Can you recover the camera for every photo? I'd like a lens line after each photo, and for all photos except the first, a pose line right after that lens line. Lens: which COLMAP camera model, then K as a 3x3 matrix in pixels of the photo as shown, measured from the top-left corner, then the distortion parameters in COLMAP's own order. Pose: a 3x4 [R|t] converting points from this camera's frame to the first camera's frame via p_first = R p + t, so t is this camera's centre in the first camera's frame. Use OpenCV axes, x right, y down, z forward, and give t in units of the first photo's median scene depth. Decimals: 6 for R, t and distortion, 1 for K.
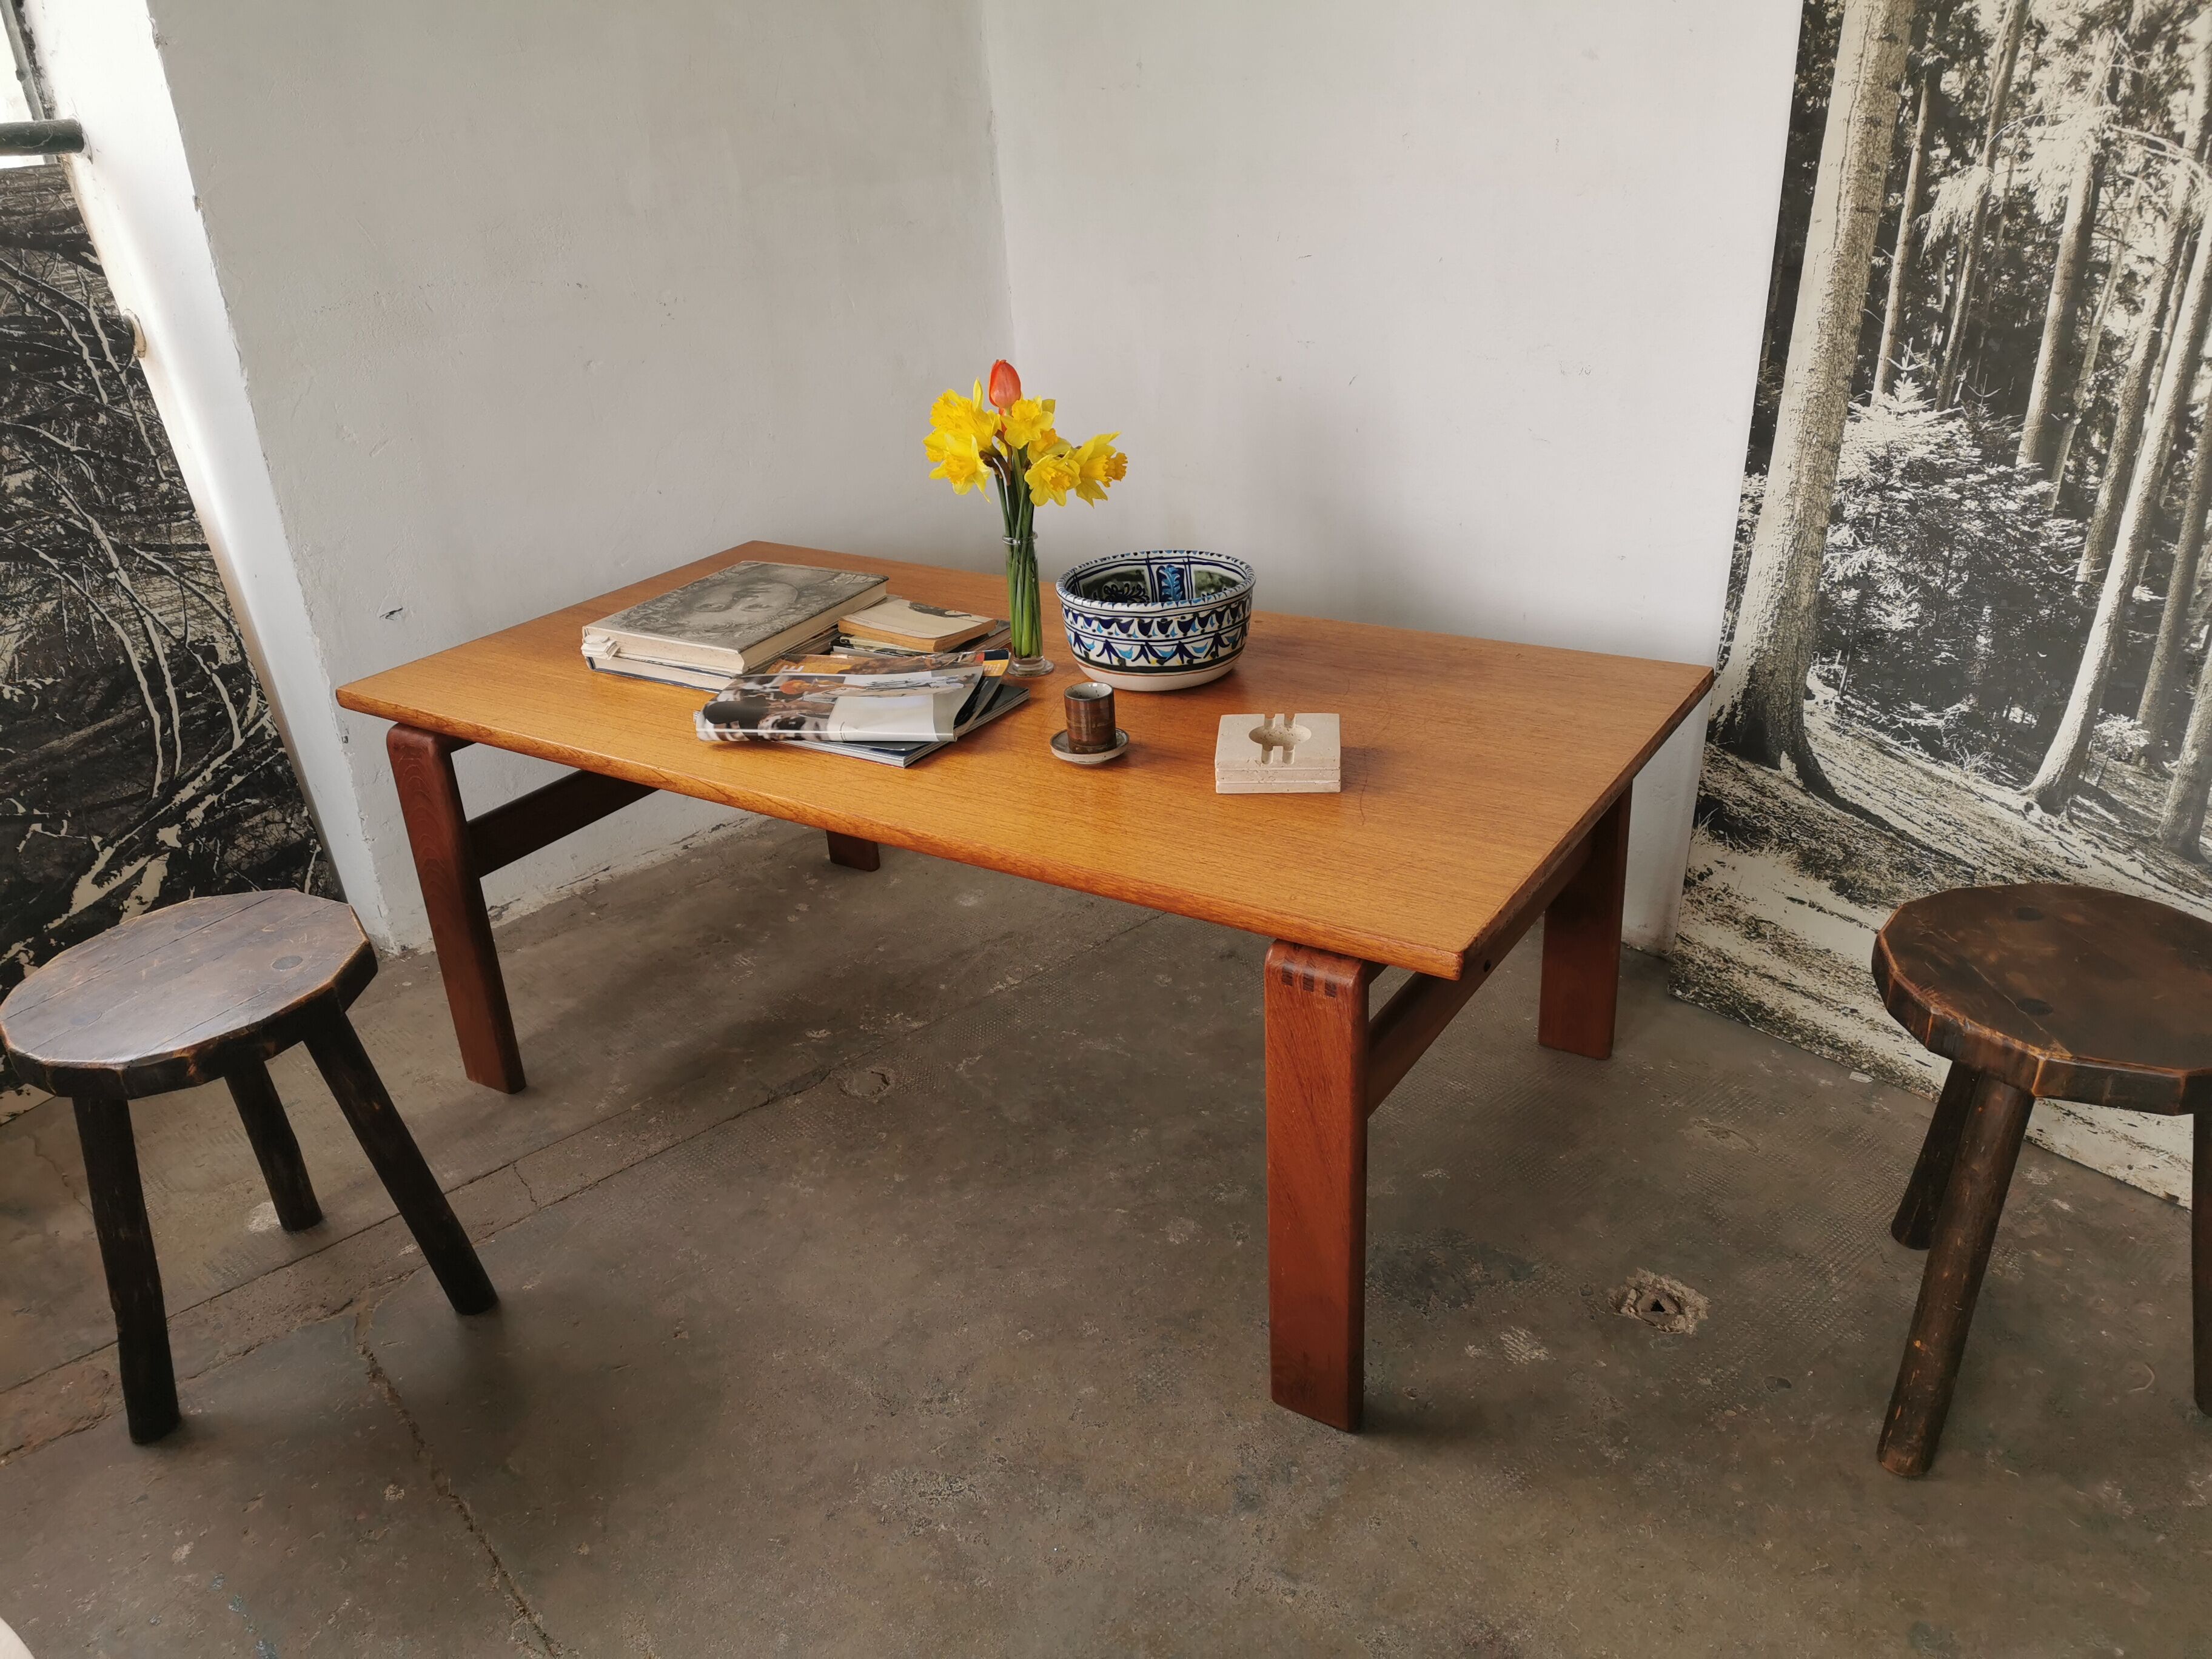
lens RADIAL K [[1705.8, 0, 1100.5], [0, 1705.8, 828.6], [0, 0, 1]] dist [0.066841, -0.103598]
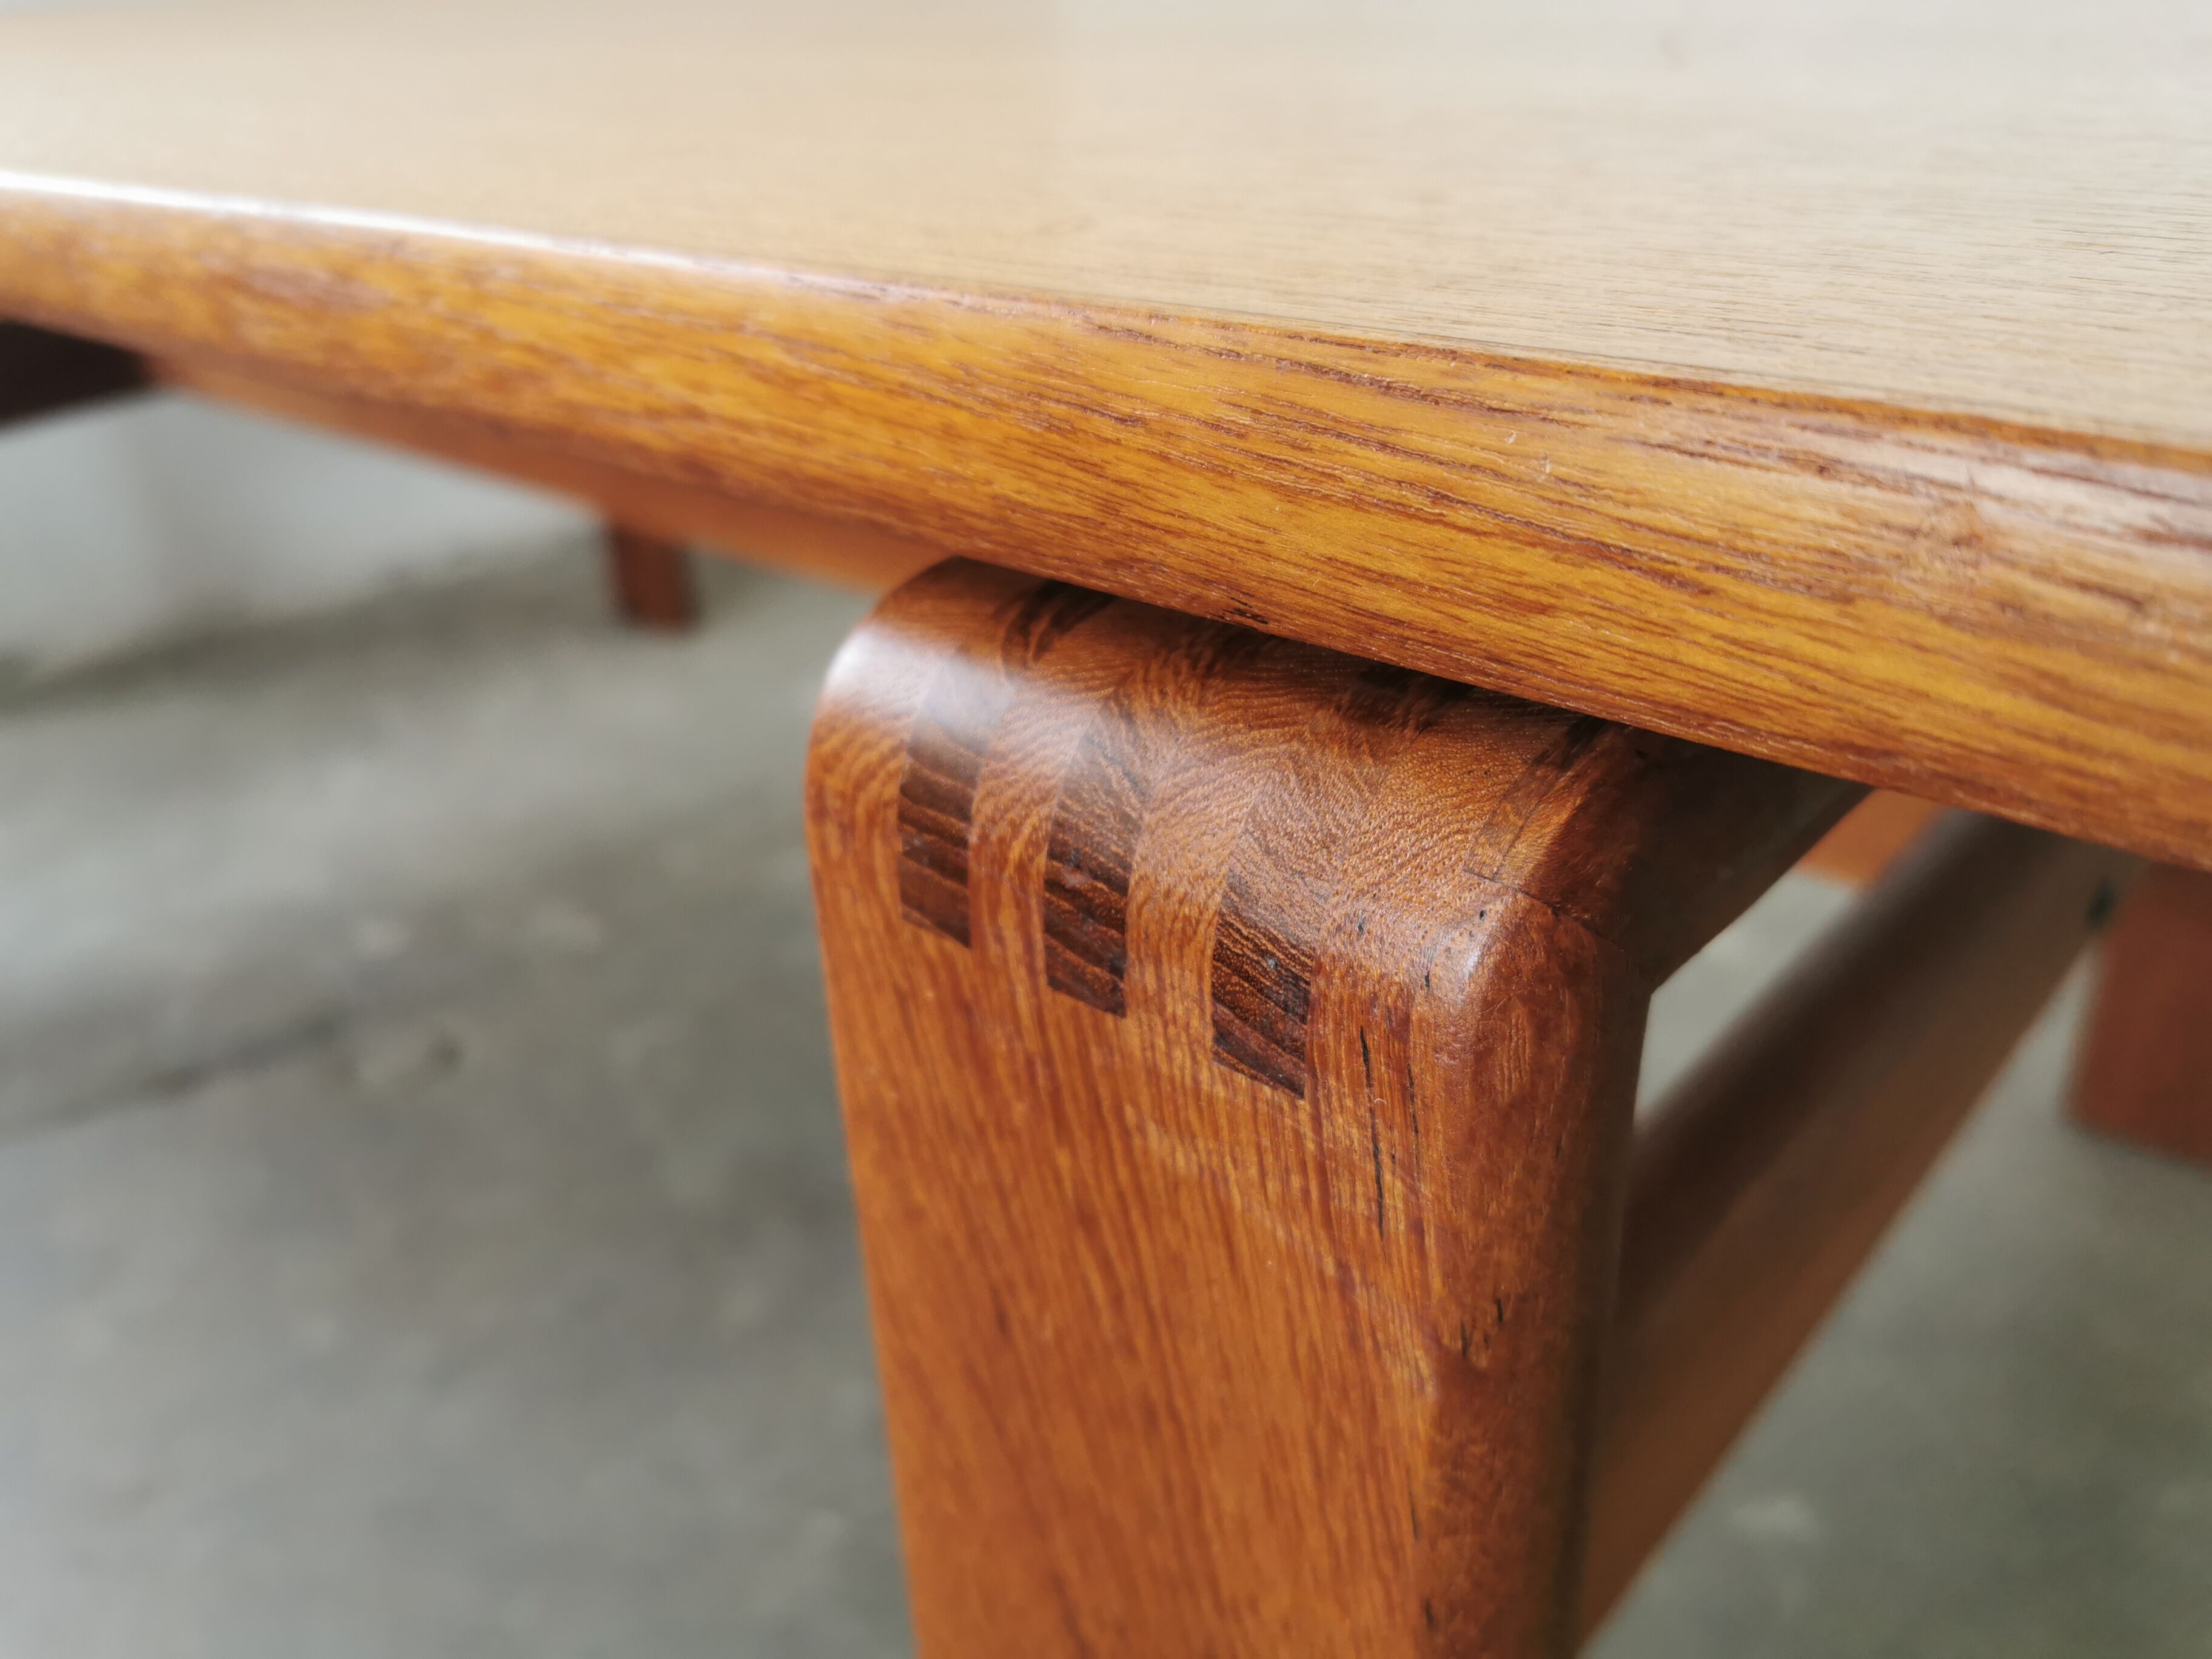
lens RADIAL K [[1801.1, 0, 1101.7], [0, 1801.1, 834.0], [0, 0, 1]] dist [0.000052, -0.071100]
pose [[0.989362, 0.074452, -0.124981, 0.099294], [-0.066368, 0.995499, 0.067652, 0.055323], [0.129456, -0.058637, 0.989850, 0.644346]]
